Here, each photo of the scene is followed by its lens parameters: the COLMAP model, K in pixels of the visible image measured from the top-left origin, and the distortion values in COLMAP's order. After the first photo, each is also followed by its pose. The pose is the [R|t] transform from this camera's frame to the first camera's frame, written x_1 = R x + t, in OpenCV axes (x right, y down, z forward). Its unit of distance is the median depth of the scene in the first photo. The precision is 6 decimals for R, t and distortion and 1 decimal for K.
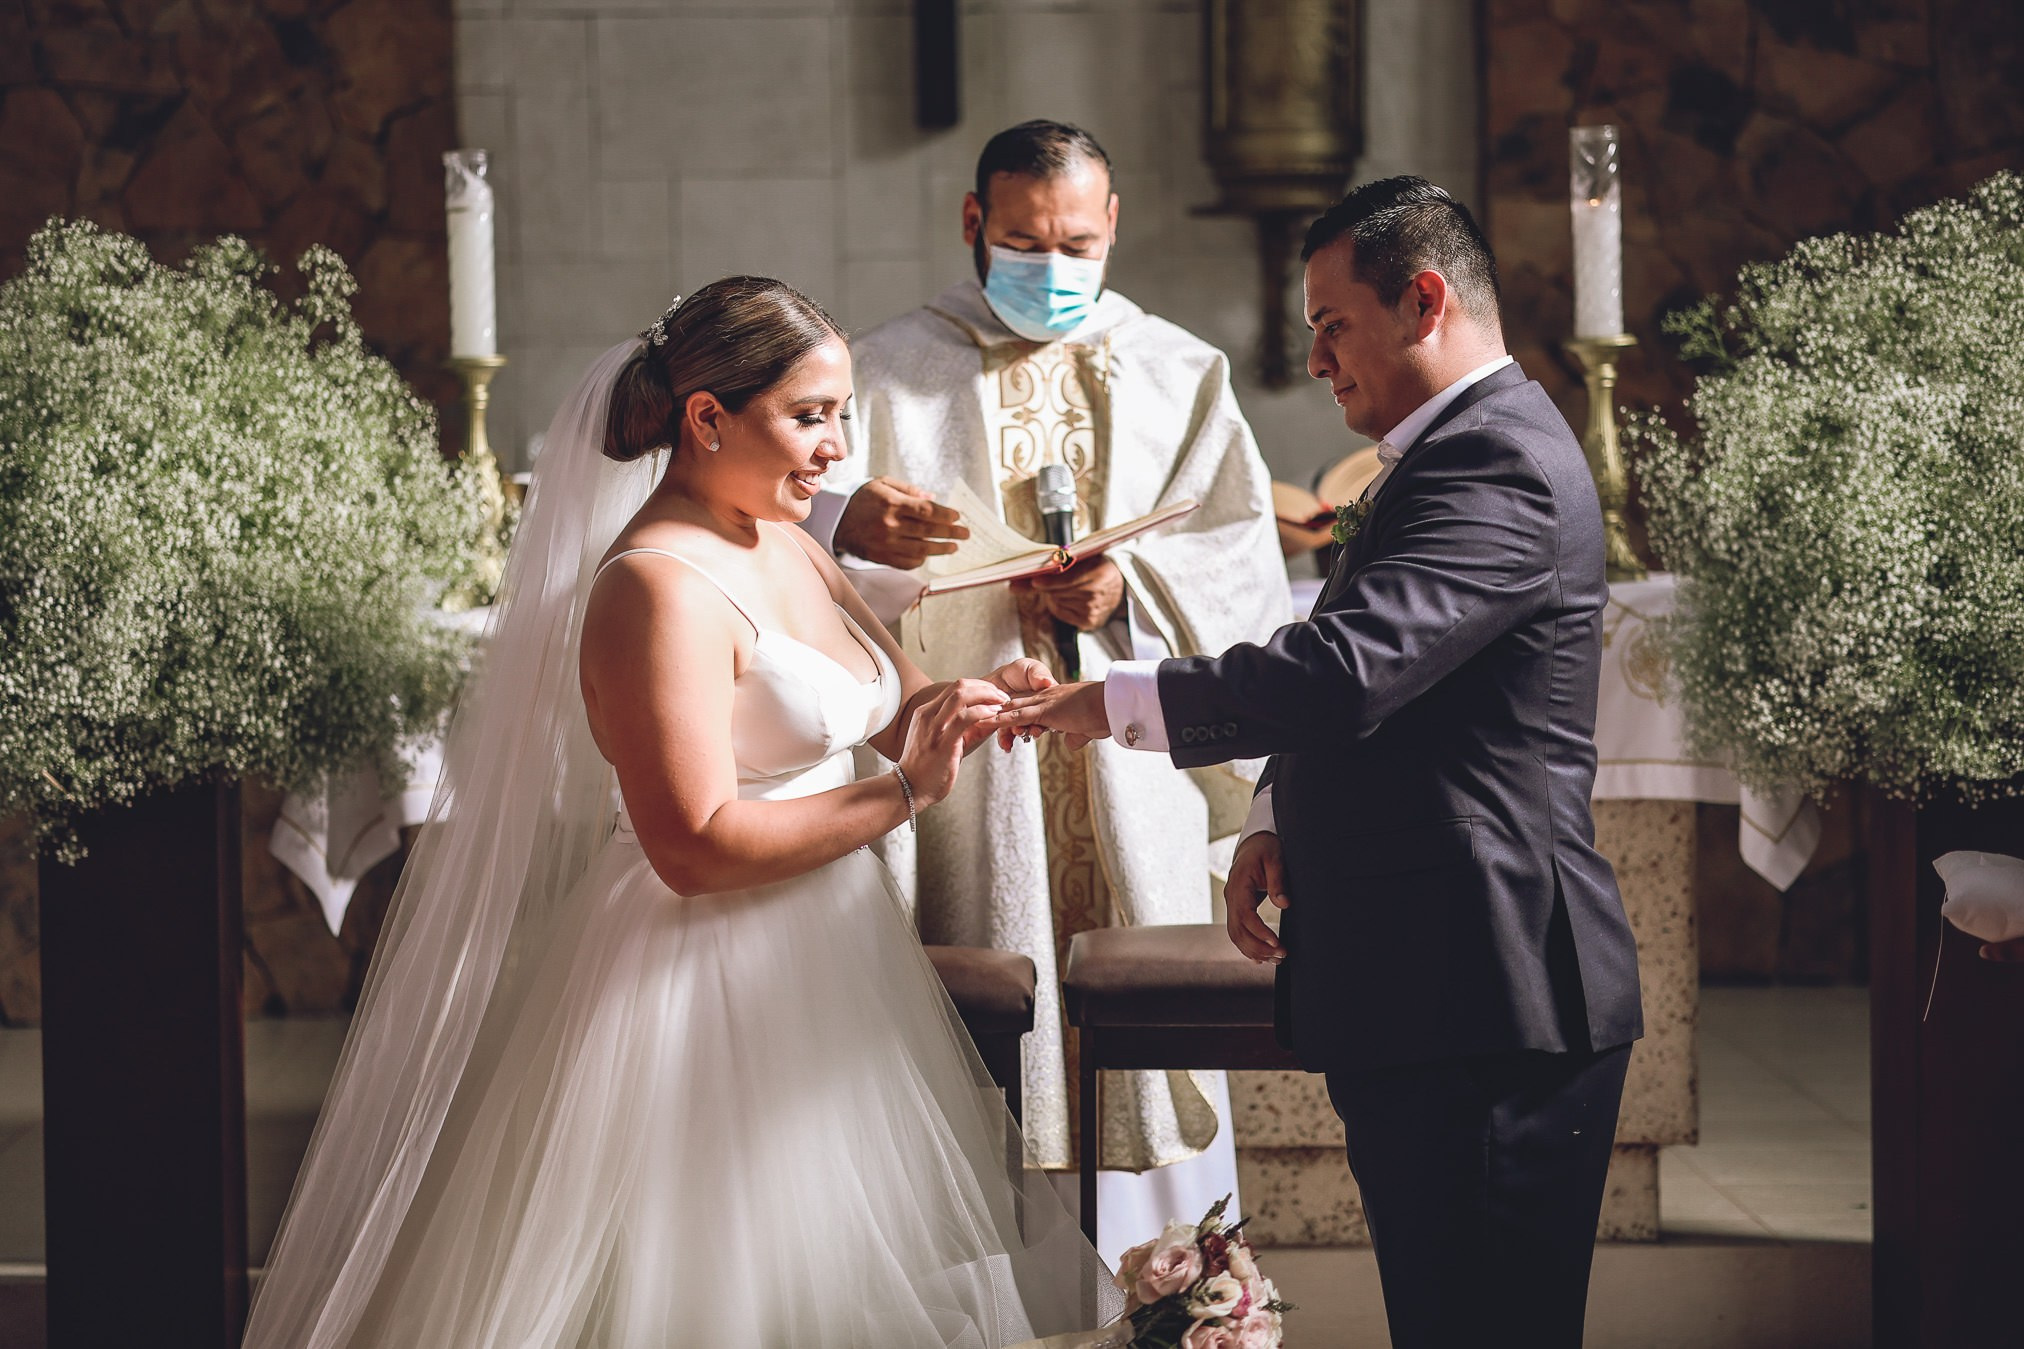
lens RADIAL K [[4161.3, 0, 965.3], [0, 4161.3, 491.5], [0, 0, 1]] dist [0.492668, 0.070815]
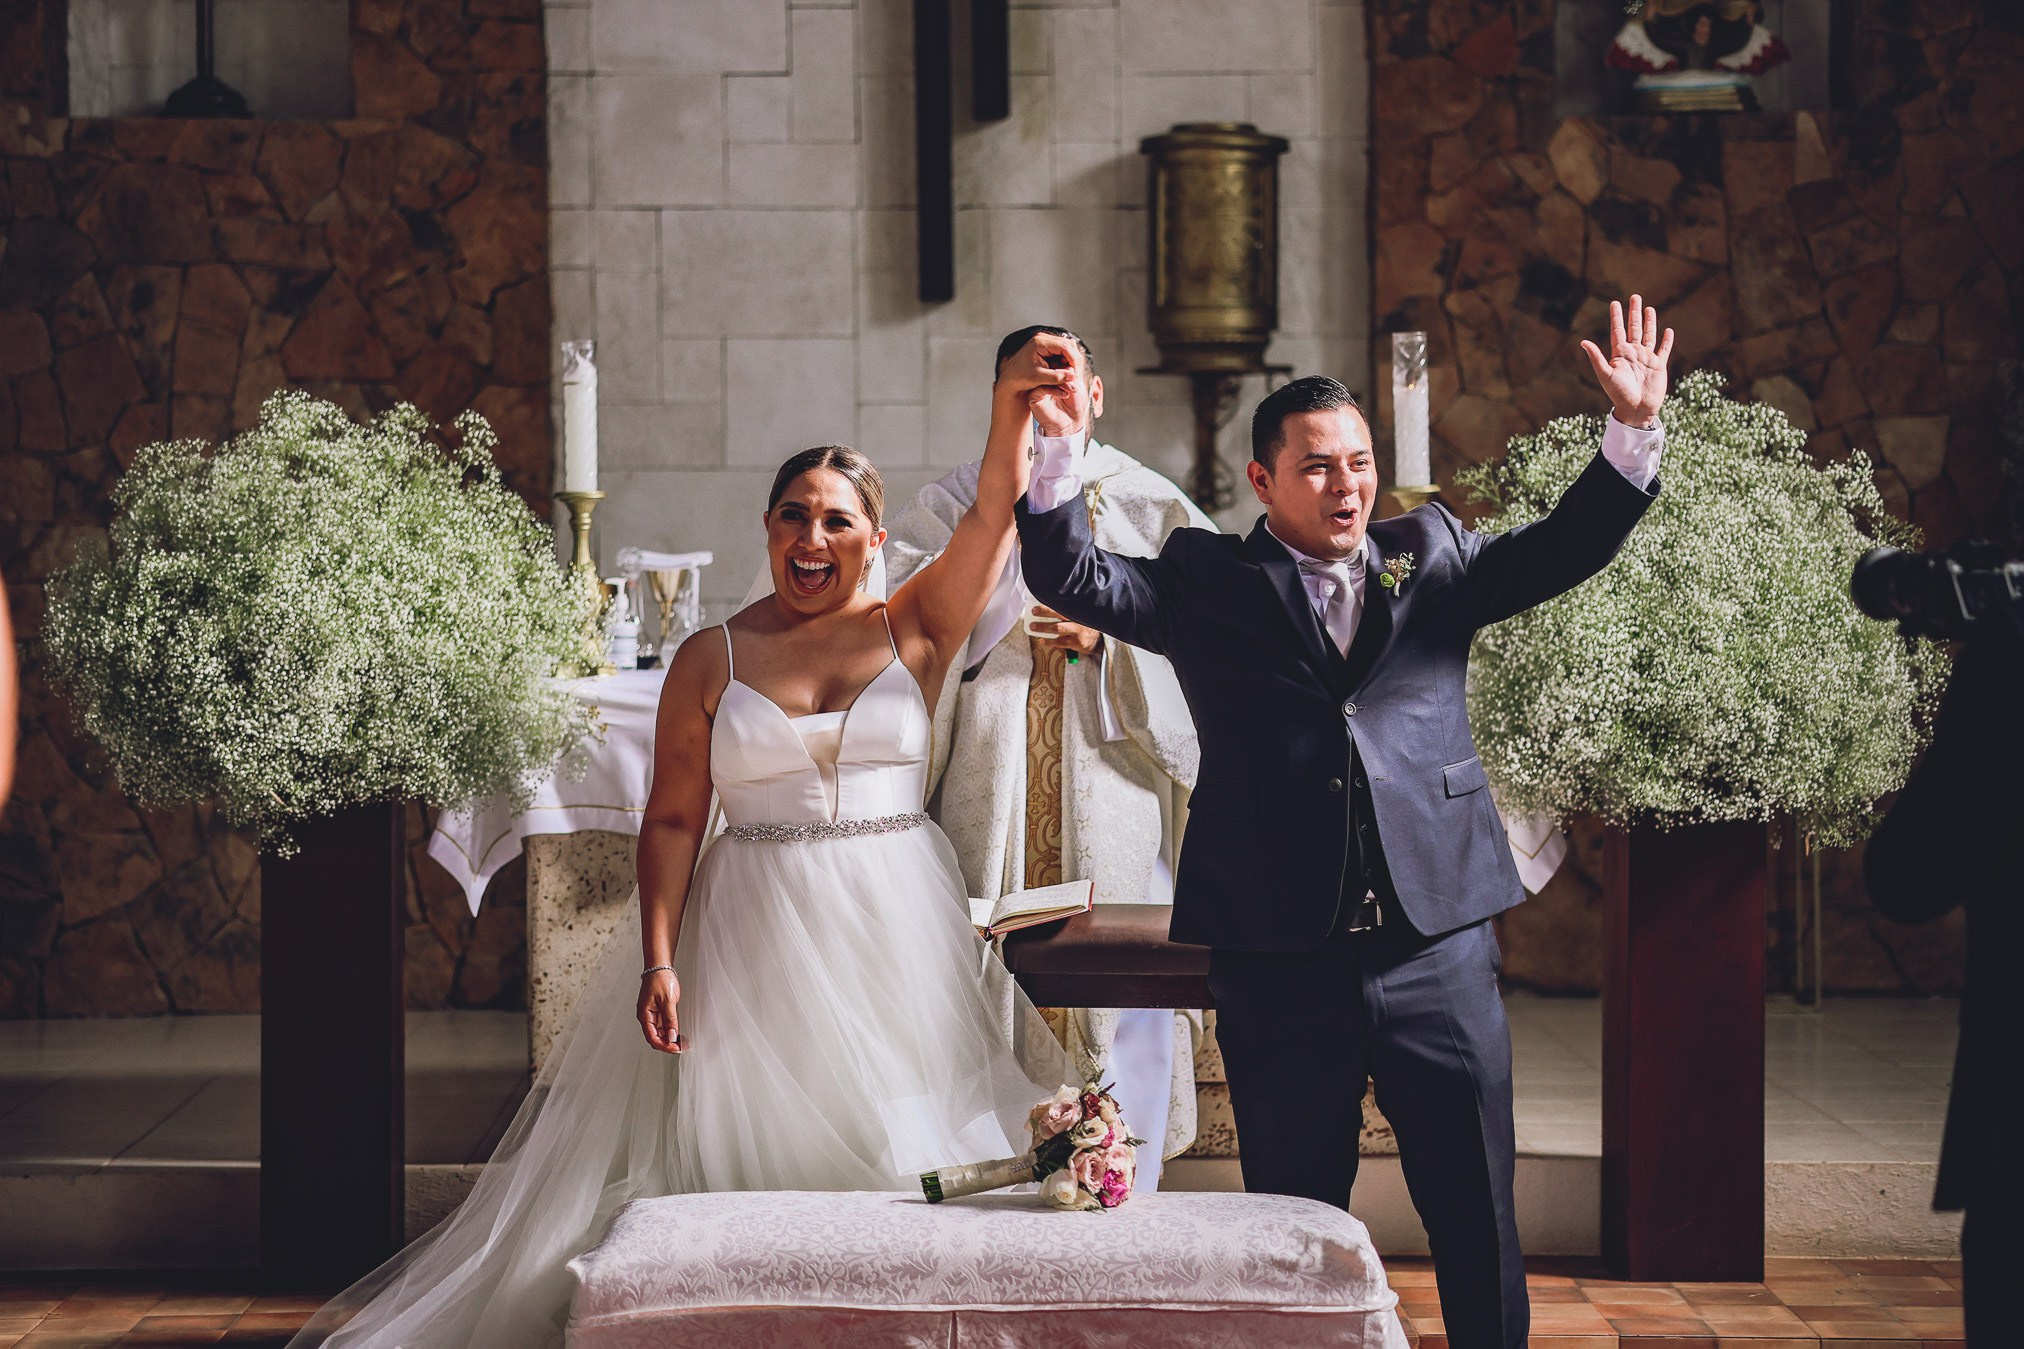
lens RADIAL K [[4194.7, 0, 1001.7], [0, 4194.7, 578.3], [0, 0, 1]] dist [0.410163, 0.412984]
pose [[0.999935, 0.011060, 0.002712, 0.015868], [-0.011053, 0.999935, -0.002687, -0.002120], [-0.002741, 0.002657, 0.999993, -0.373541]]
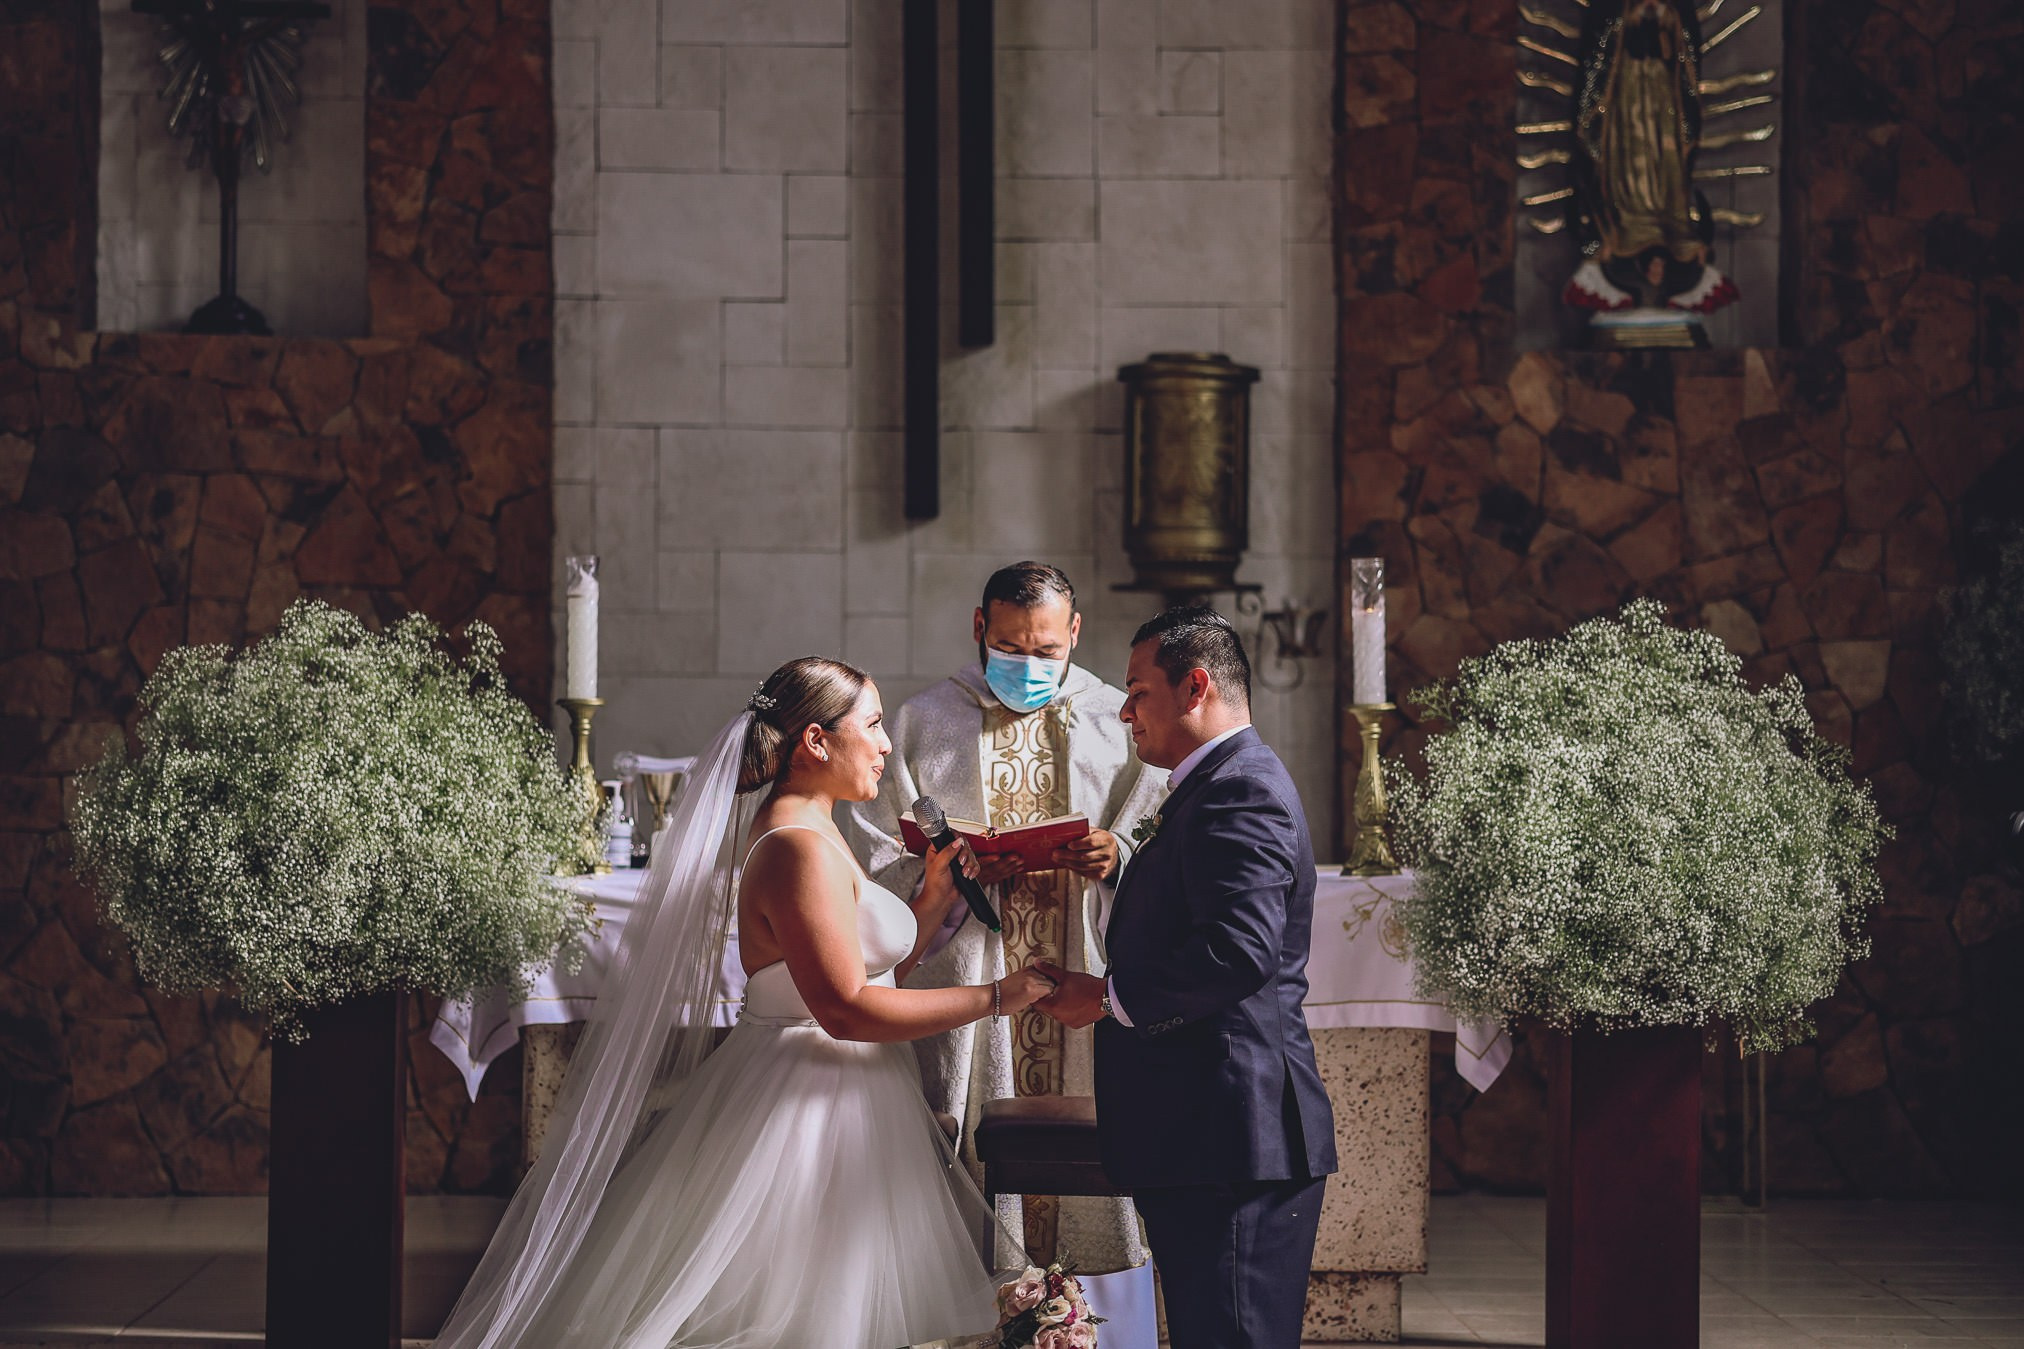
lens RADIAL K [[4176.8, 0, 1012.0], [0, 4176.8, 674.5], [0, 0, 1]] dist [0.291203, -0.156968]
pose [[0.999659, 0.024599, 0.008783, 0.017135], [-0.024348, 0.999320, -0.027700, -0.004477], [-0.009458, 0.027477, 0.999578, -0.442022]]
